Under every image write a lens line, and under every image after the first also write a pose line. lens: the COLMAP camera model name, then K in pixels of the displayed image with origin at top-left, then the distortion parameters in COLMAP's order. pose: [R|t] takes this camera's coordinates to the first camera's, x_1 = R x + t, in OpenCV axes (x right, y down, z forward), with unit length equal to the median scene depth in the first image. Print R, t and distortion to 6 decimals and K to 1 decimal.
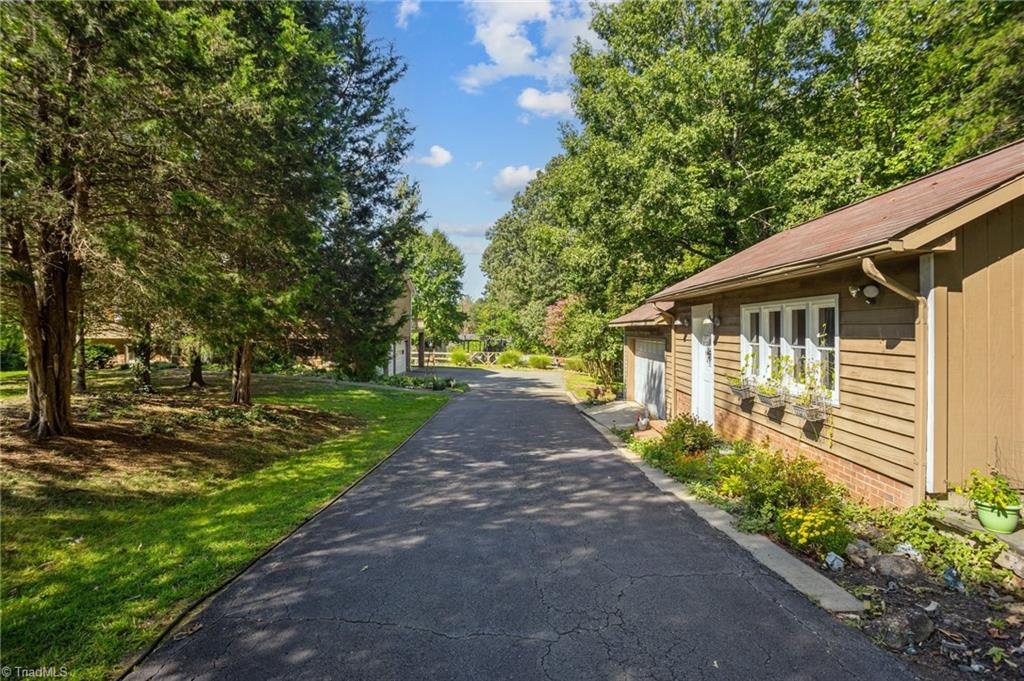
lens RADIAL K [[502.4, 0, 508.9], [0, 502.4, 338.0], [0, 0, 1]] dist [-0.074131, 0.027543]
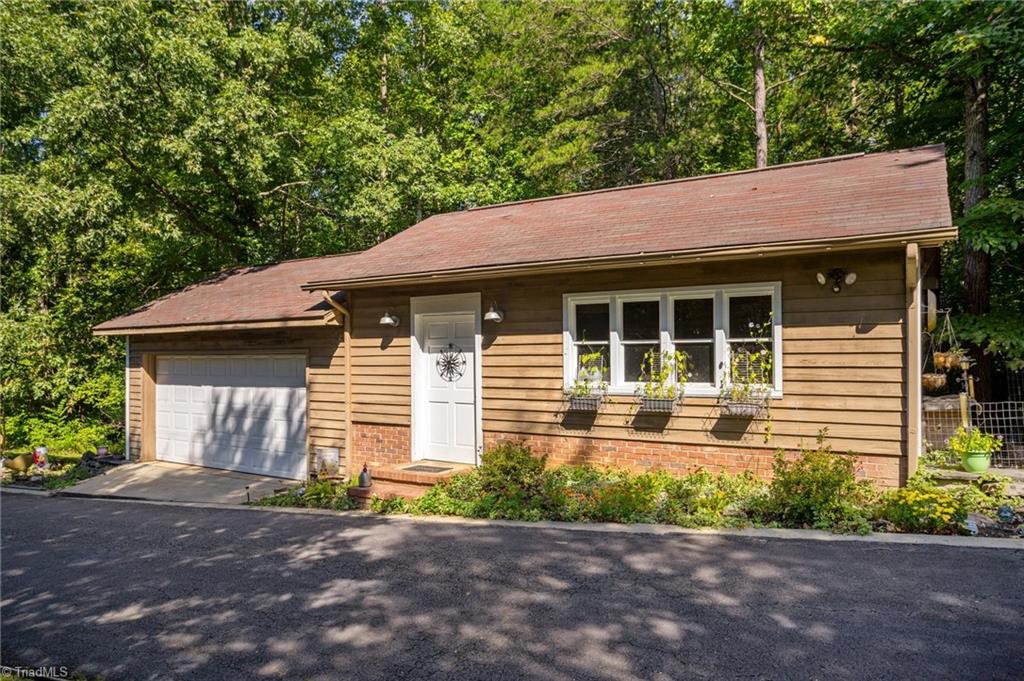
lens RADIAL K [[674.9, 0, 511.6], [0, 674.9, 357.4], [0, 0, 1]] dist [-0.003687, -0.000906]
pose [[0.484588, 0.001244, 0.874742, -0.624962], [0.019014, 0.999748, -0.011955, 0.055133], [-0.874536, 0.022425, 0.484442, 0.674952]]
